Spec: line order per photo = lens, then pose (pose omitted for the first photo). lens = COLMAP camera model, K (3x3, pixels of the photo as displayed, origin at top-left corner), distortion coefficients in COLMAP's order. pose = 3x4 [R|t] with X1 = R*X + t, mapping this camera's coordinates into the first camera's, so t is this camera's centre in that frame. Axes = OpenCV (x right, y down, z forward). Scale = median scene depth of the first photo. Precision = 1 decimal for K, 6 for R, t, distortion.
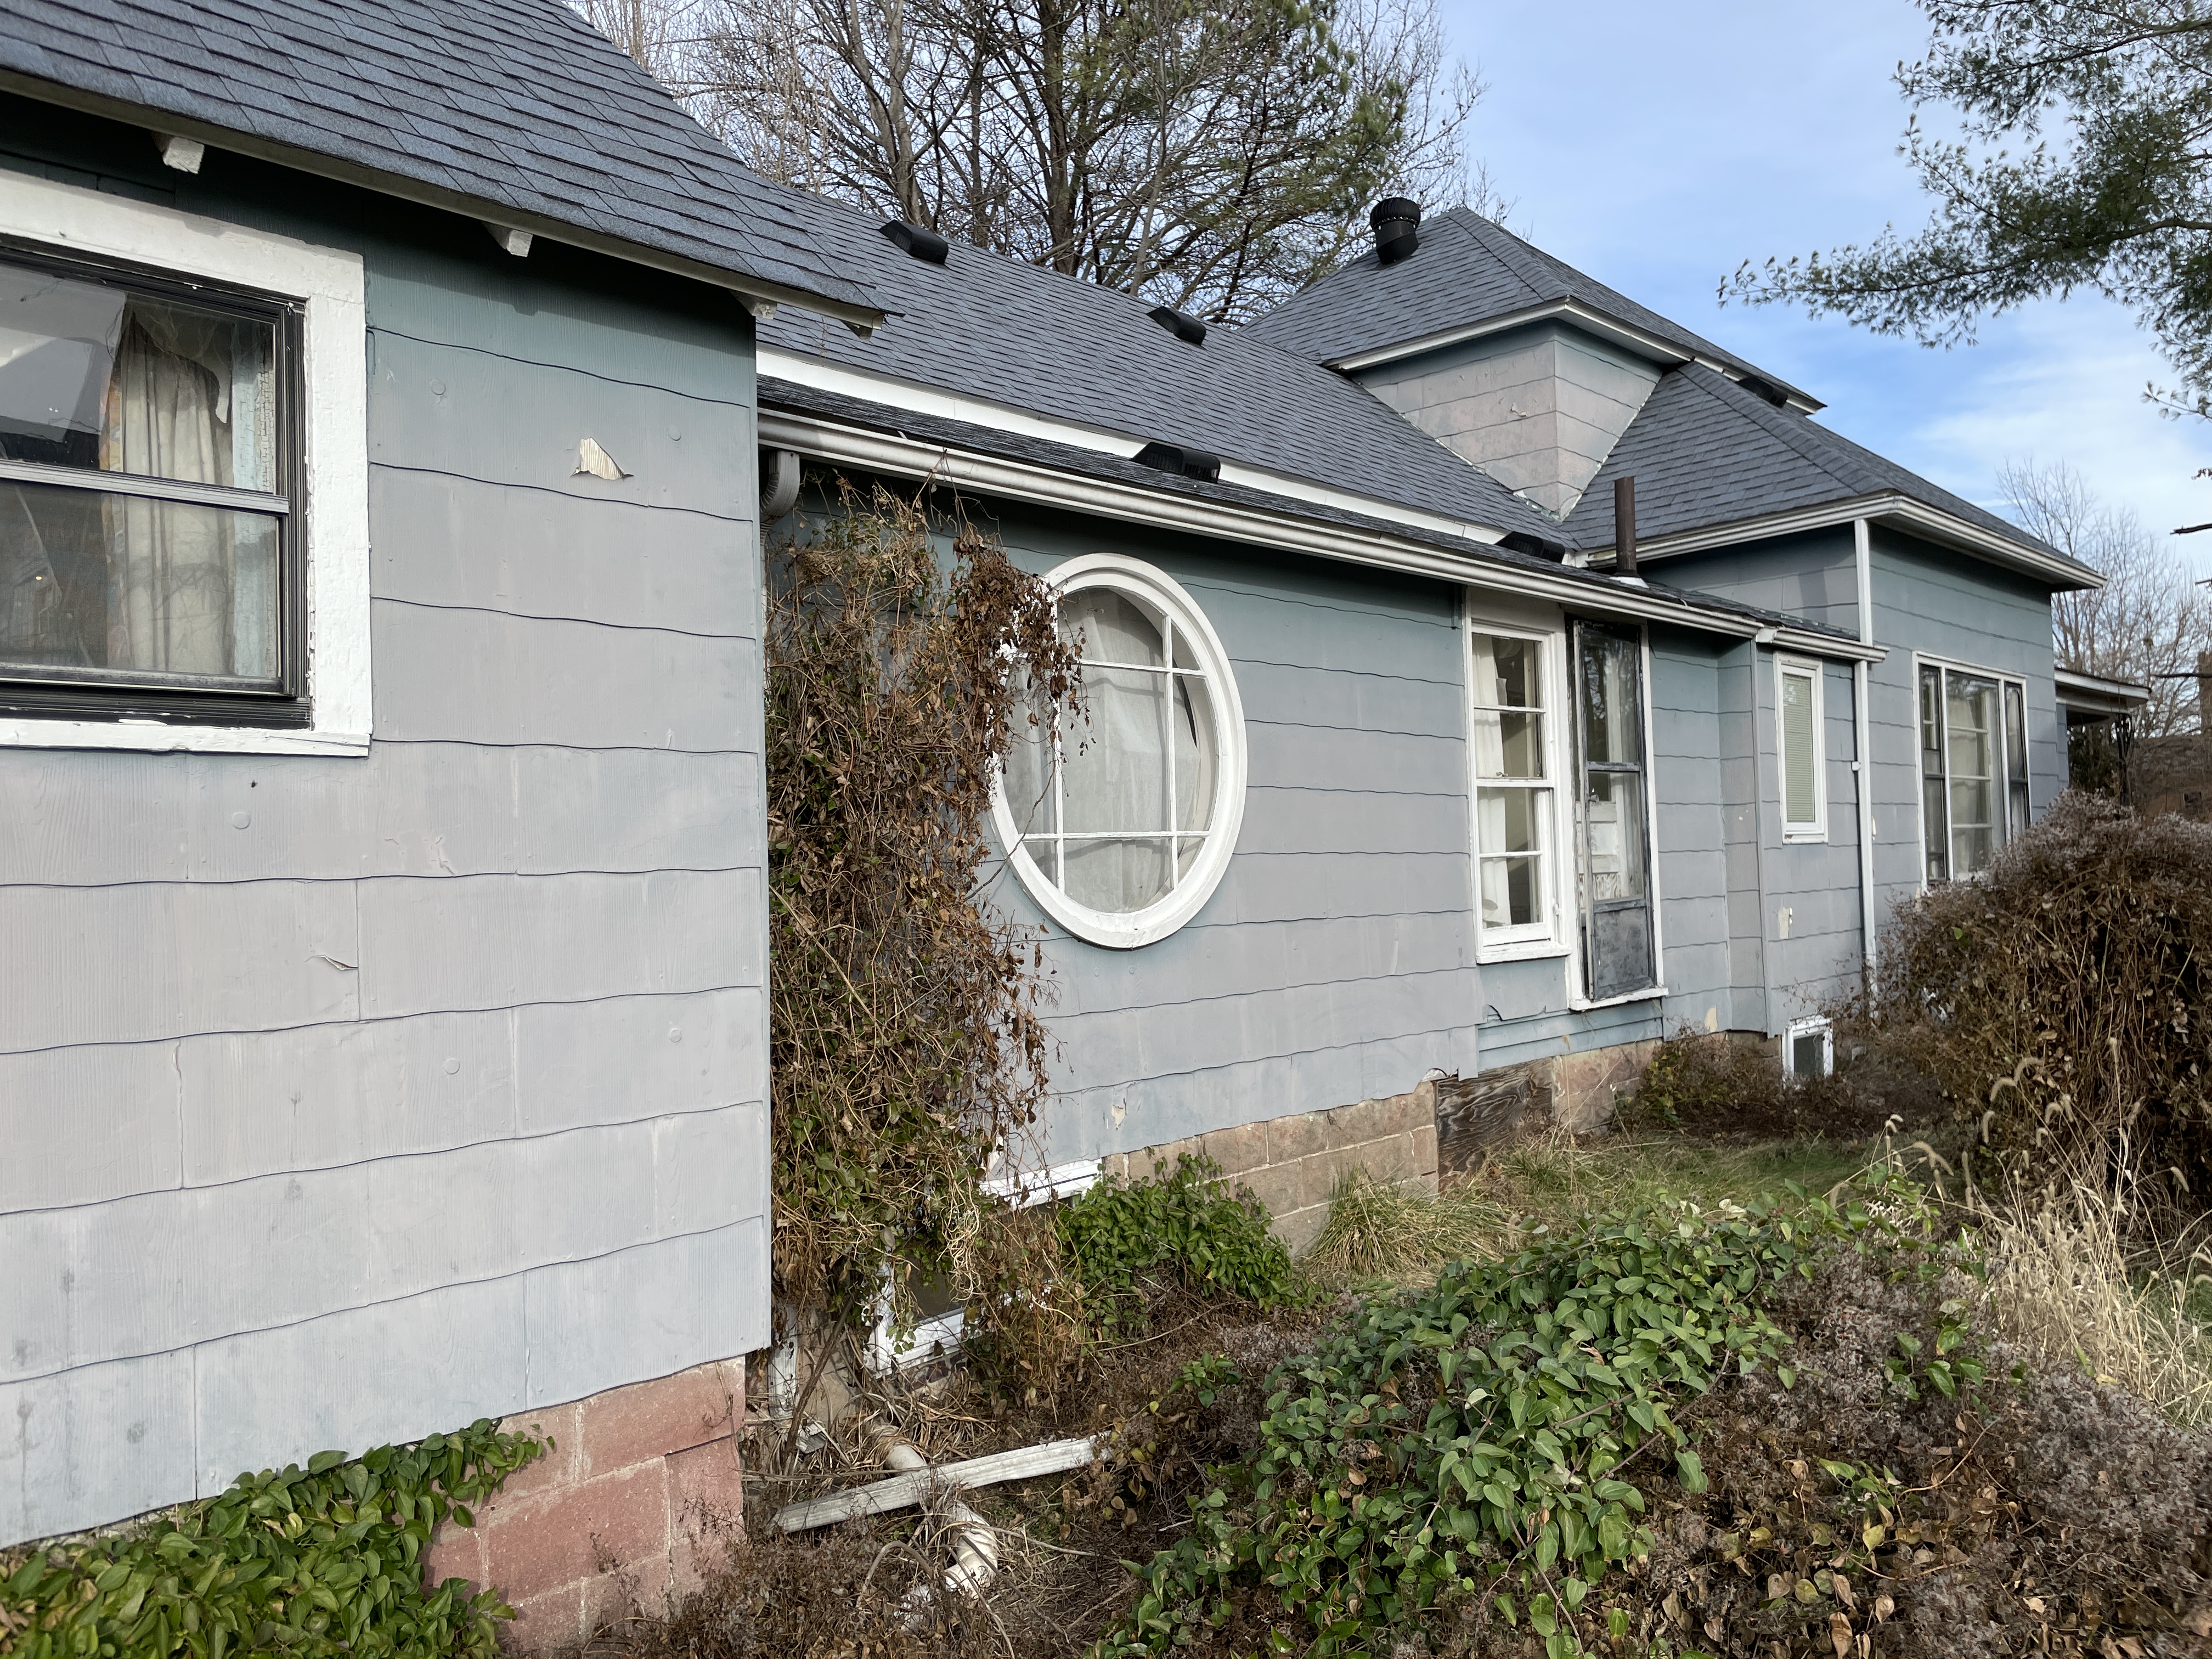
lens RADIAL K [[1671.5, 0, 1119.0], [0, 1671.5, 827.7], [0, 0, 1]] dist [0.083047, -0.112212]
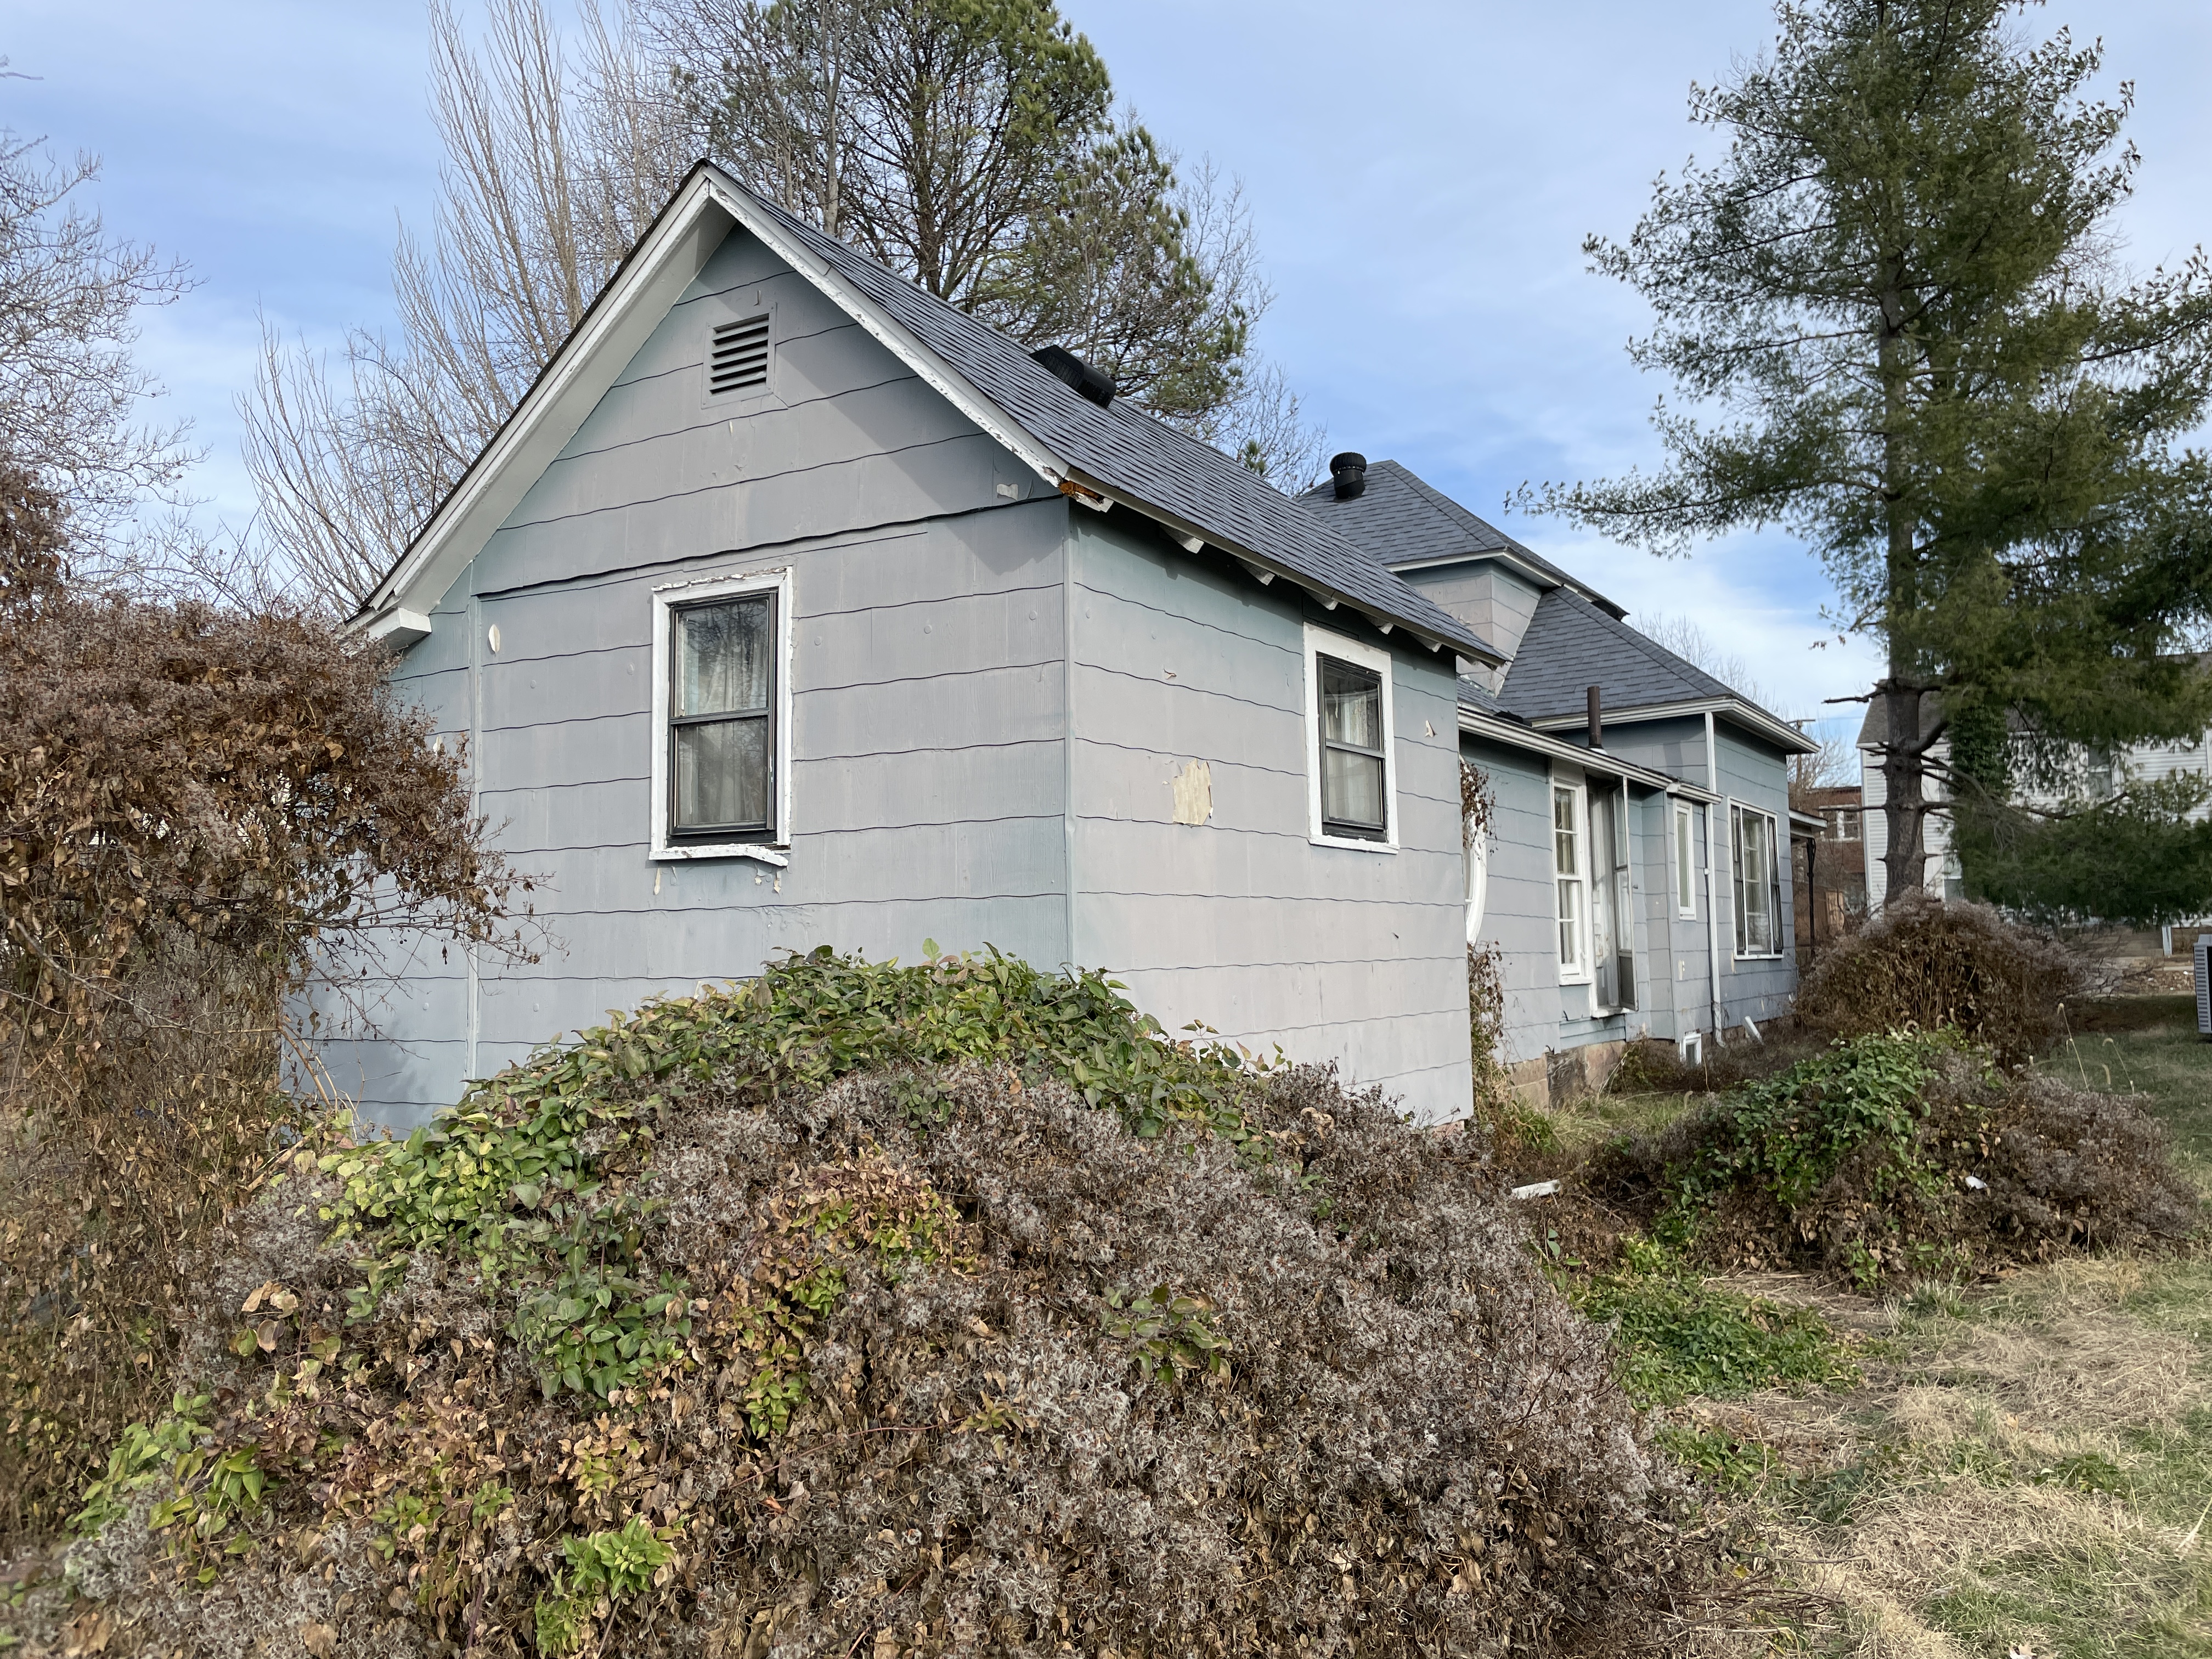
lens RADIAL K [[1671.5, 0, 1110.7], [0, 1671.5, 817.1], [0, 0, 1]] dist [0.083047, -0.112212]
pose [[0.980064, 0.029610, 0.196462, -0.215976], [-0.017685, 0.997909, -0.062175, 0.010432], [-0.197892, 0.057461, 0.978538, -0.215117]]
